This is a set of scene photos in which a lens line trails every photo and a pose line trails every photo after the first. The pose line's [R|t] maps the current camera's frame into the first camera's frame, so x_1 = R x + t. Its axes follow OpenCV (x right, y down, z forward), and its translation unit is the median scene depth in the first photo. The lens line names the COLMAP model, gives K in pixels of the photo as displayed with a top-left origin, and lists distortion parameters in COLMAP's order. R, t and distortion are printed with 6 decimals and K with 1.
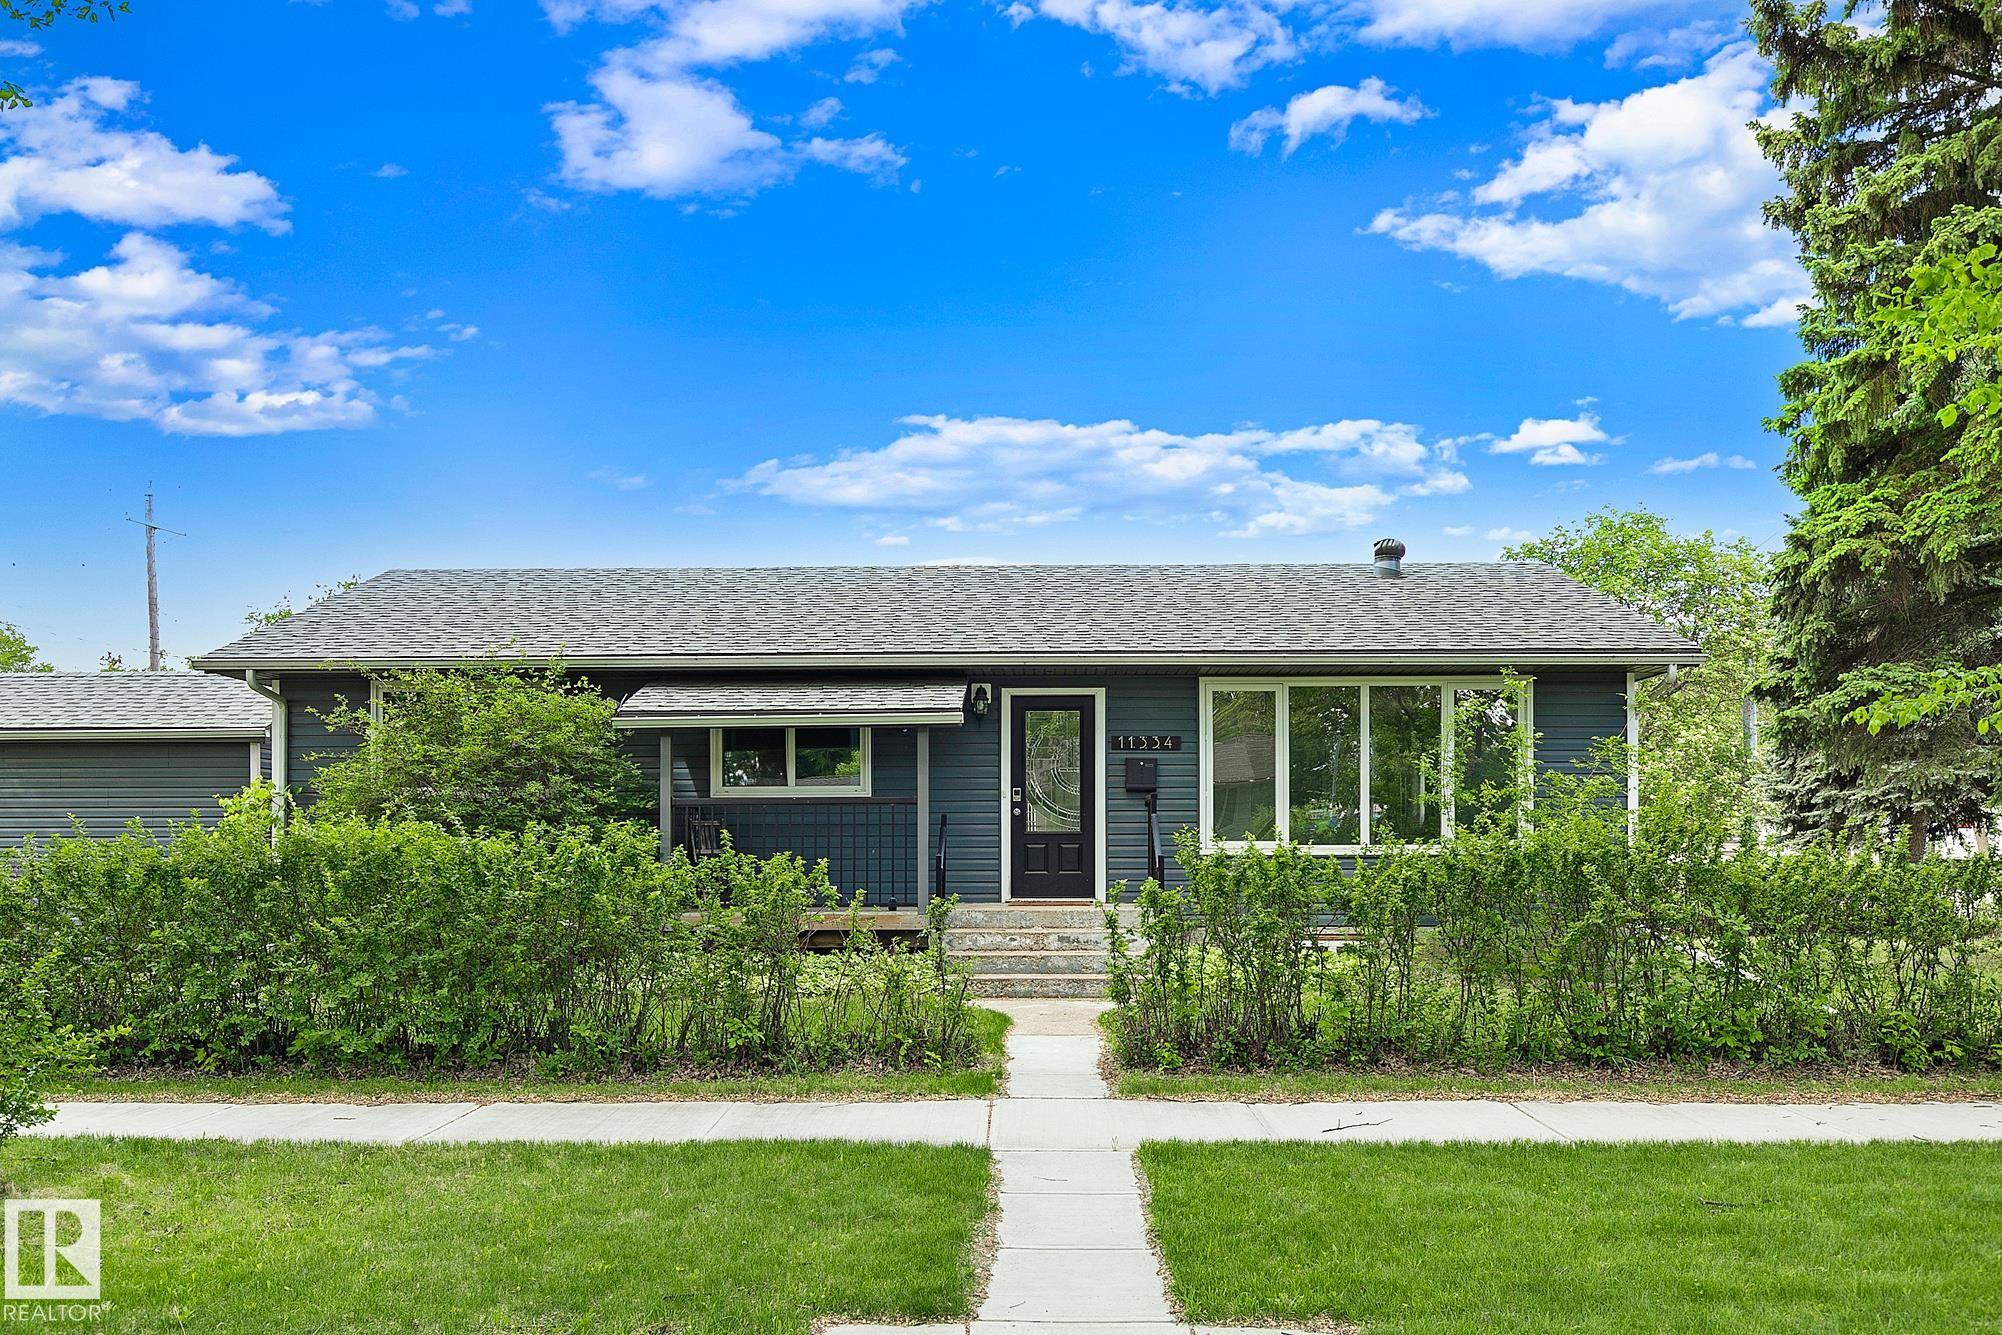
lens RADIAL K [[1903.3, 0, 1001.0], [0, 1903.3, 667.5], [0, 0, 1]] dist [-0.009337, -0.000595]
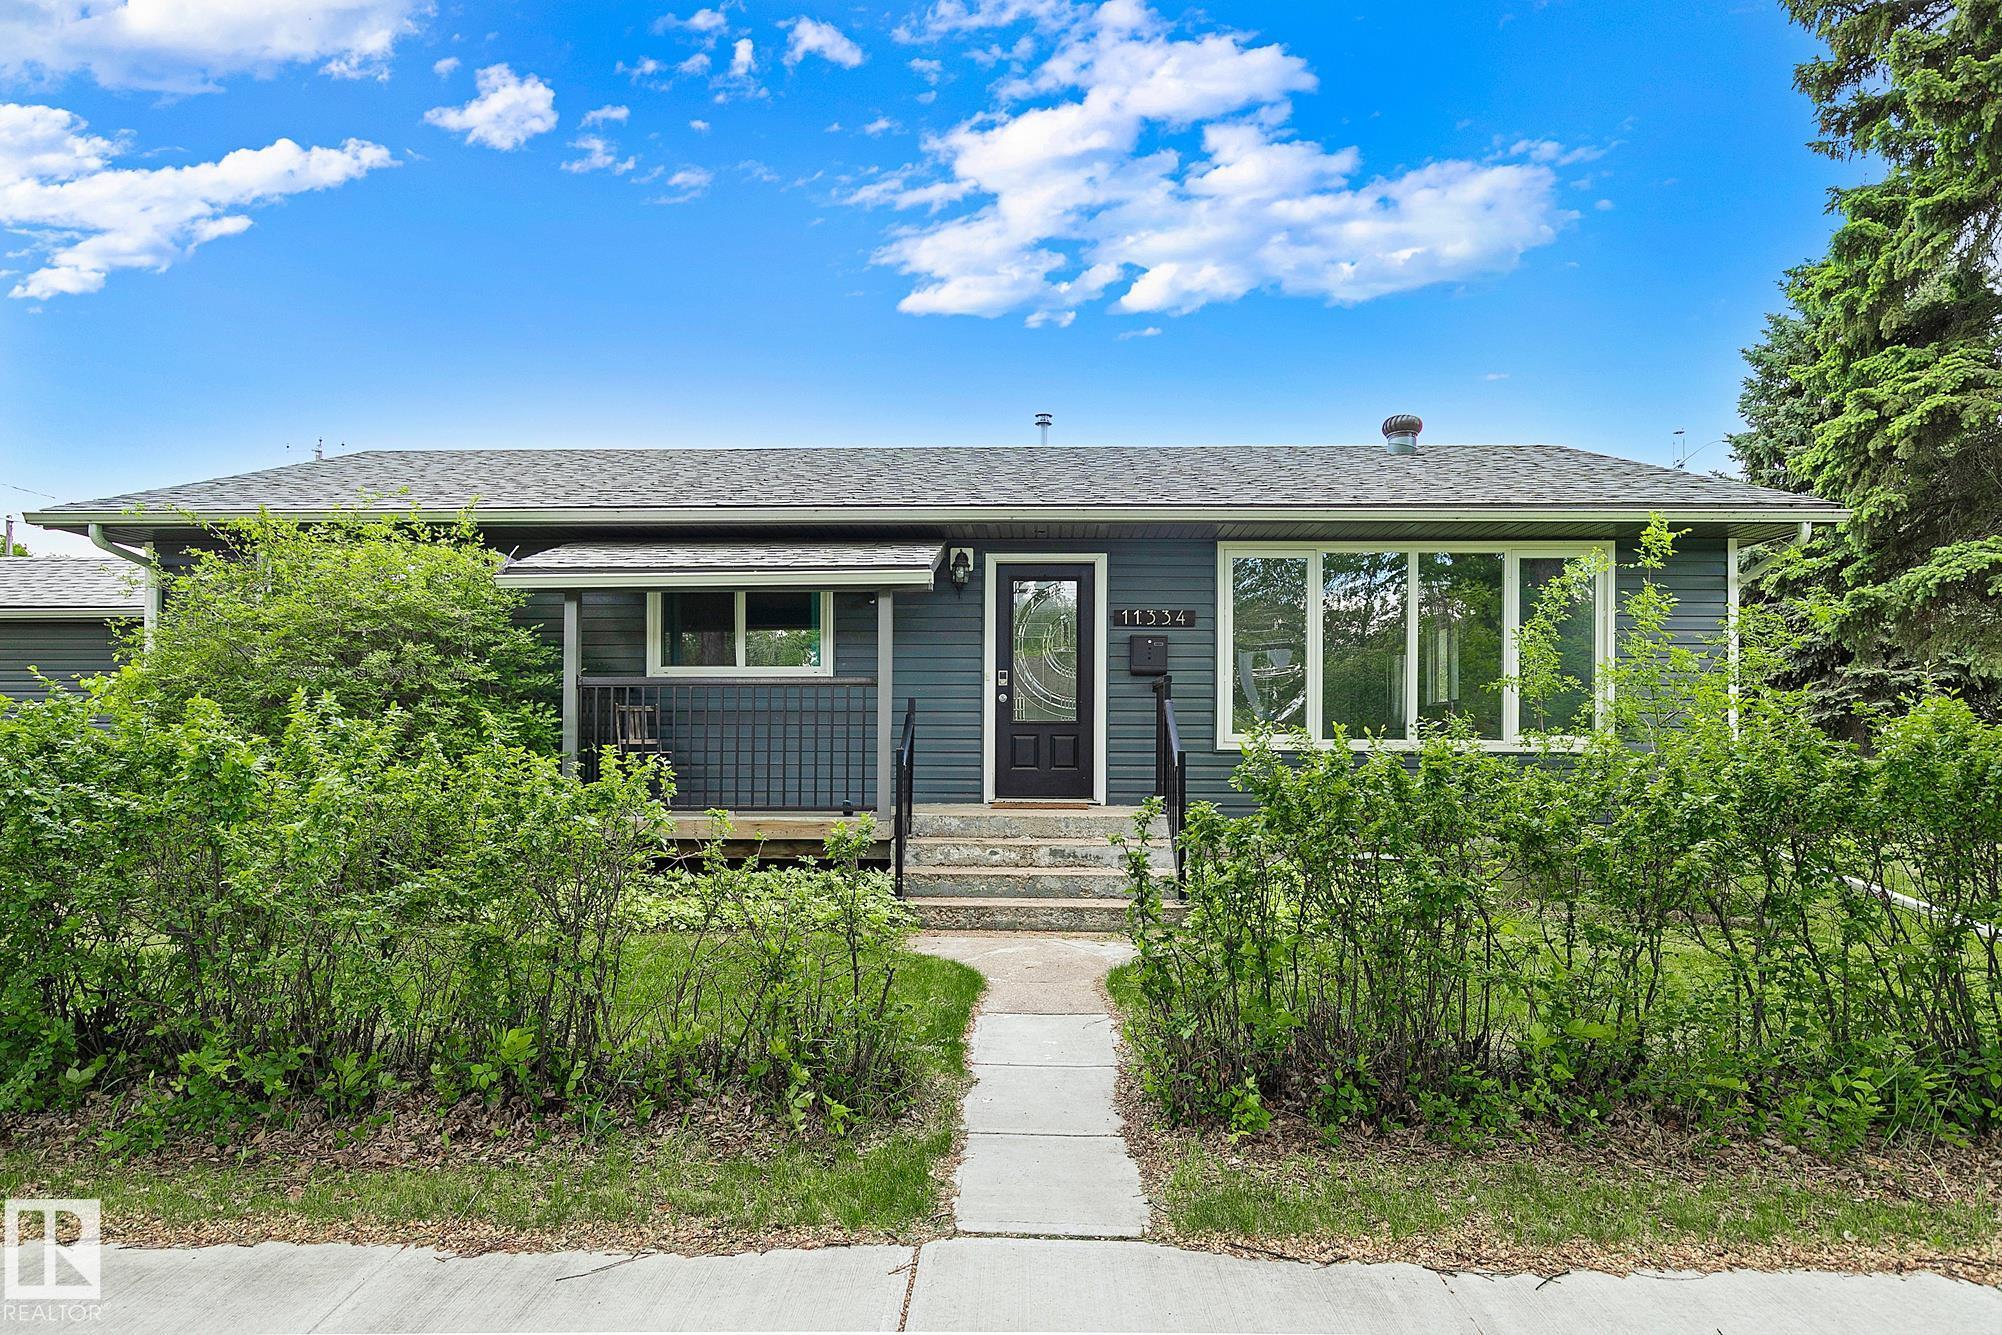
lens RADIAL K [[1051.4, 0, 1001.0], [0, 1051.4, 667.5], [0, 0, 1]] dist [-0.002887, 0.000278]
pose [[0.999873, 0.005741, -0.014862, 0.014751], [-0.005331, 0.999607, 0.027538, 0.049600], [0.015014, -0.027455, 0.999510, 0.532392]]
